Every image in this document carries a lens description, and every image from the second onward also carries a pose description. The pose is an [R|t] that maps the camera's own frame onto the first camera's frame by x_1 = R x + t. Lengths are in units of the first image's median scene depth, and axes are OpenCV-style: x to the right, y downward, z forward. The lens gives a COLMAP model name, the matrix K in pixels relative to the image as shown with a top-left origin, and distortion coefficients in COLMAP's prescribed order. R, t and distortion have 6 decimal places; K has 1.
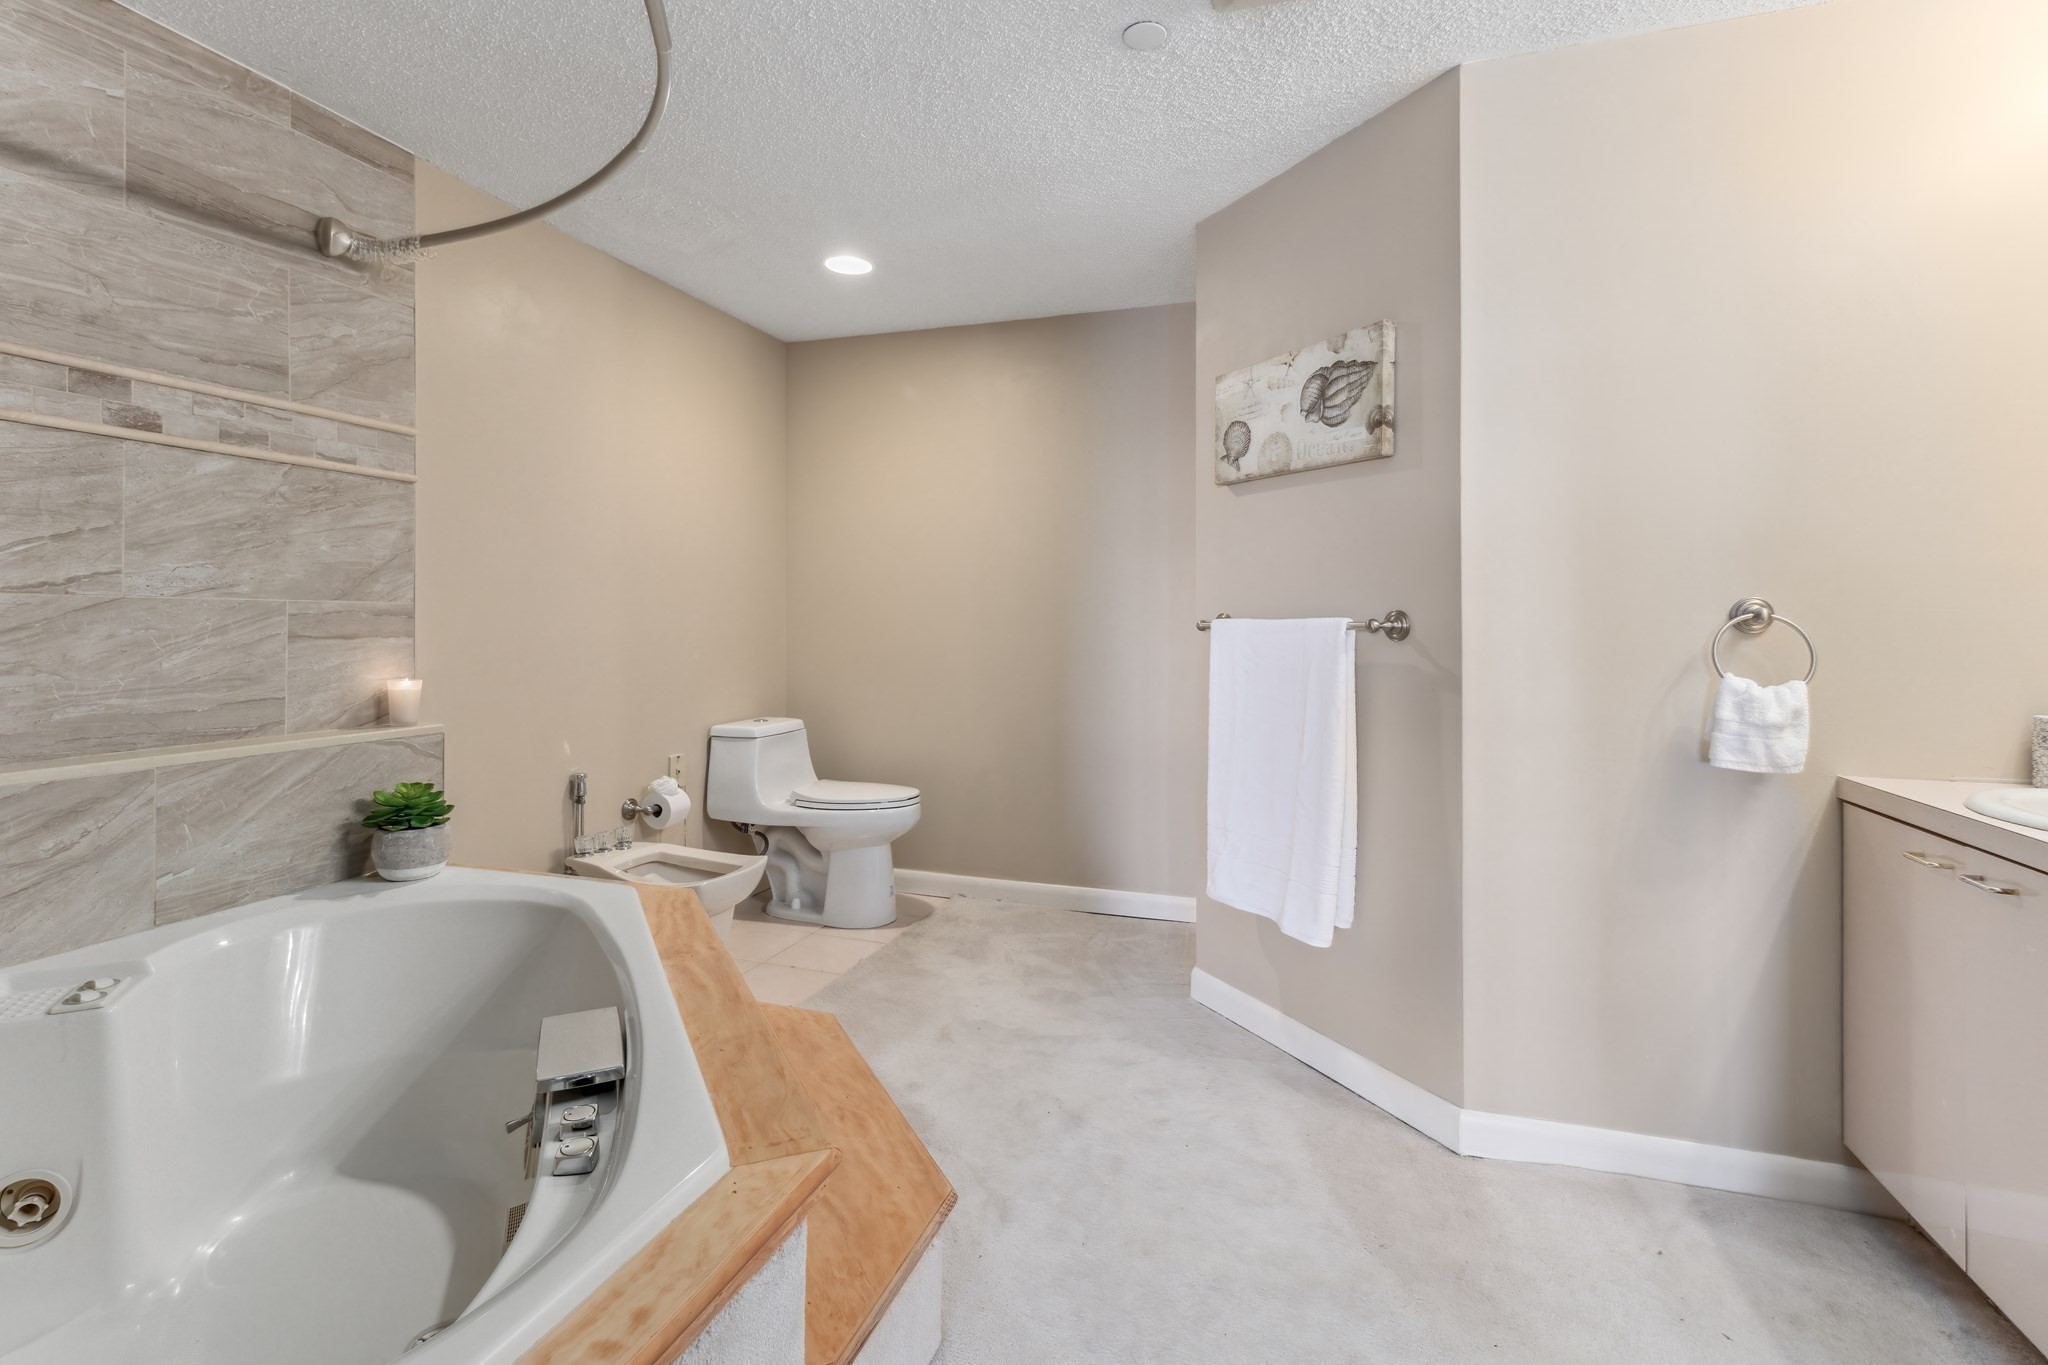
lens RADIAL K [[944.1, 0, 1022.6], [0, 944.1, 618.4], [0, 0, 1]] dist [0.000681, 0.000420]
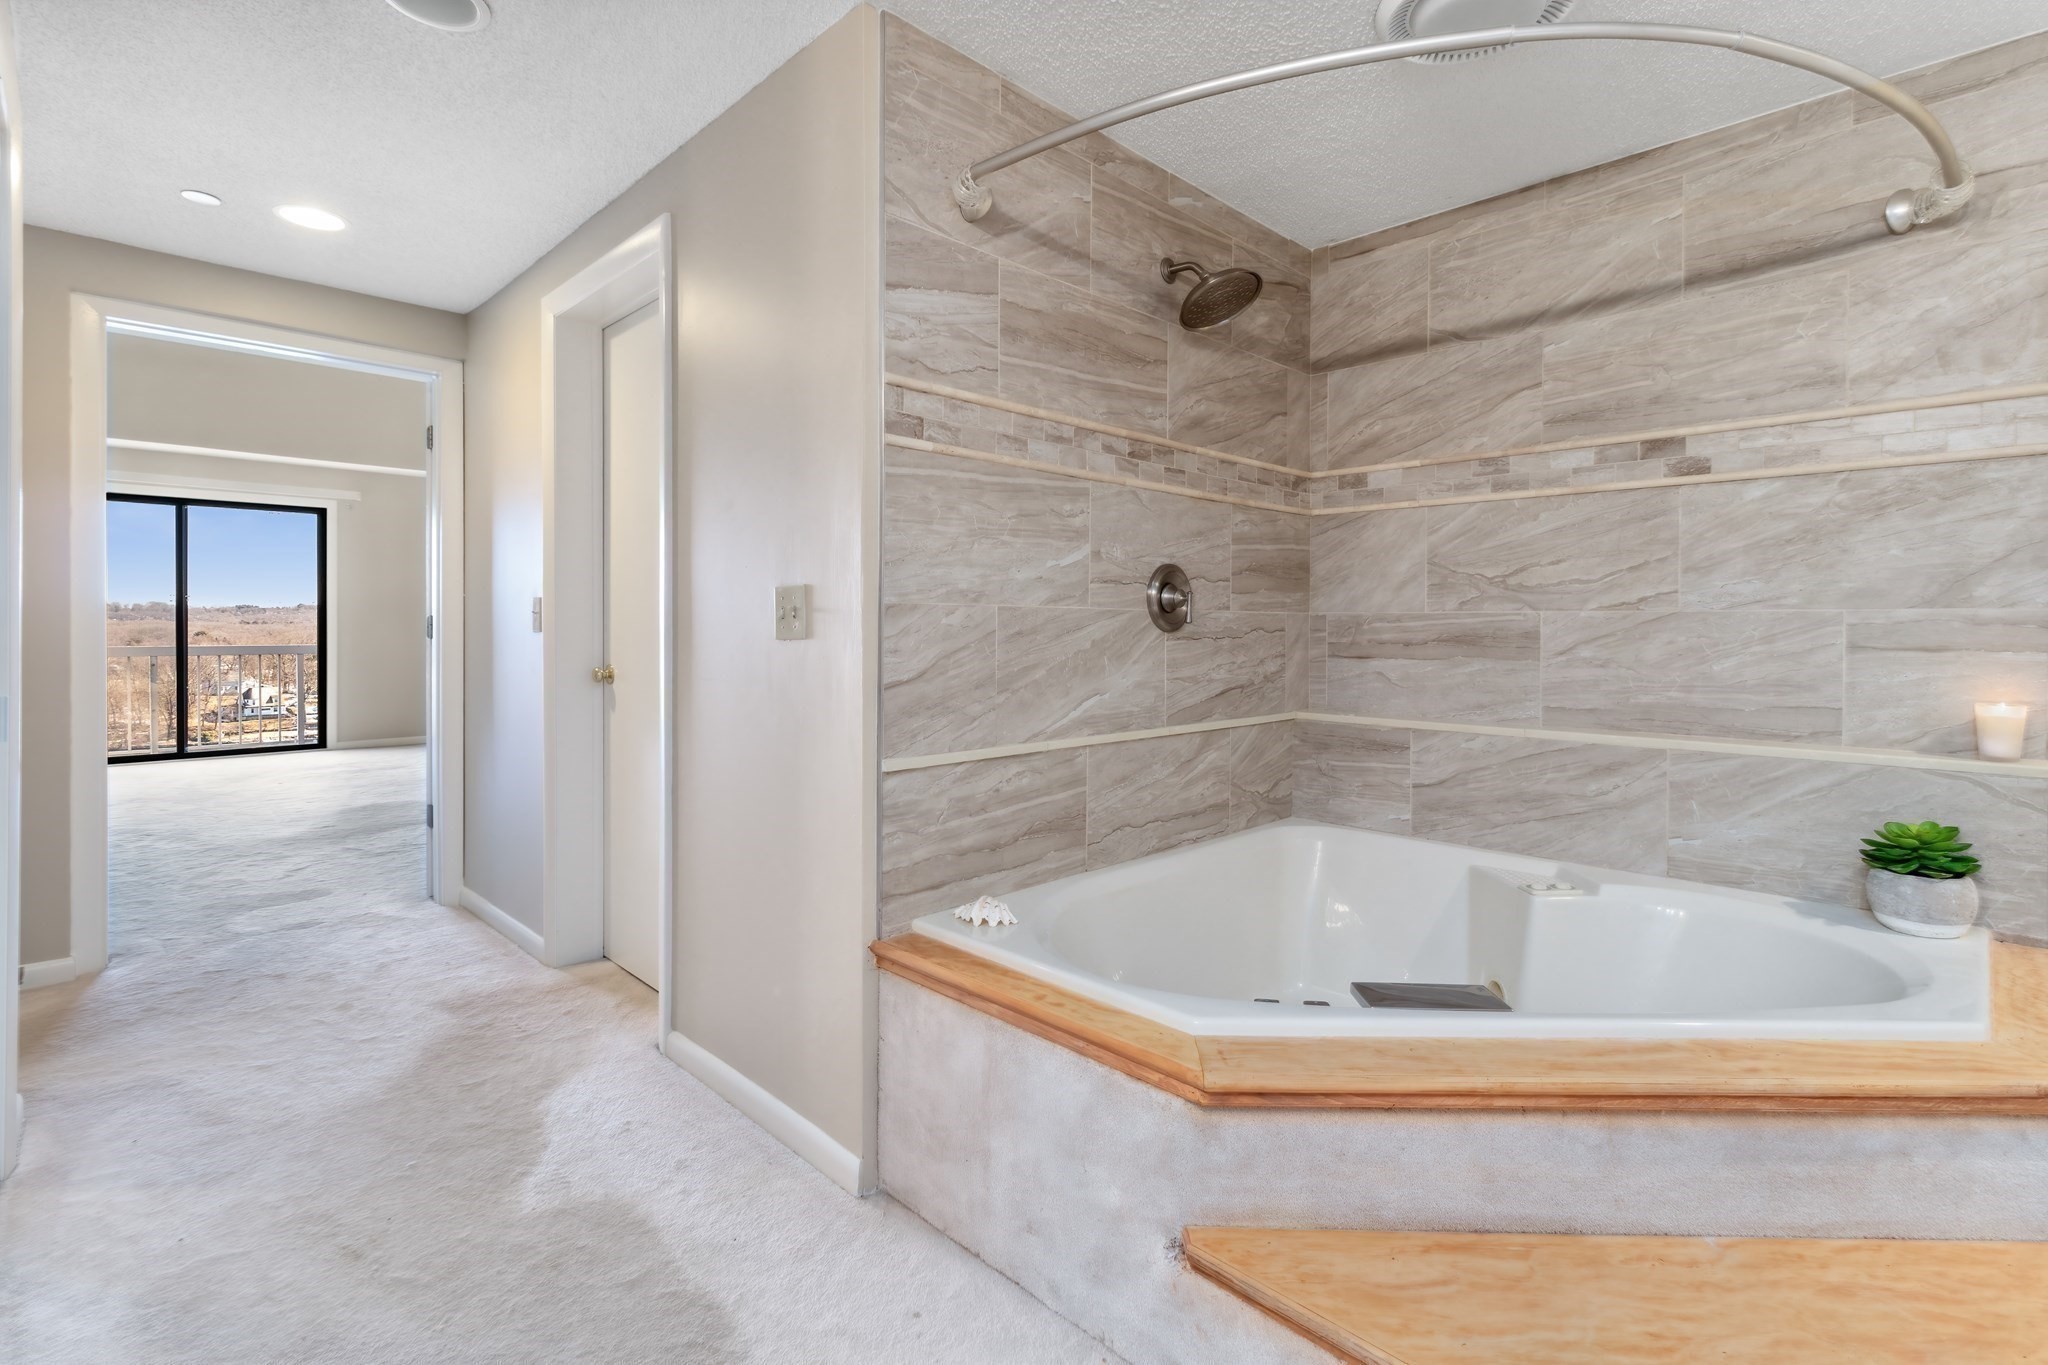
lens RADIAL K [[957.9, 0, 1021.3], [0, 957.9, 631.5], [0, 0, 1]] dist [0.000365, 0.000060]
pose [[-0.447218, 0.000380, -0.894425, 0.547014], [-0.001017, 0.999999, 0.000933, 0.003306], [0.894424, 0.001327, -0.447218, 0.744992]]
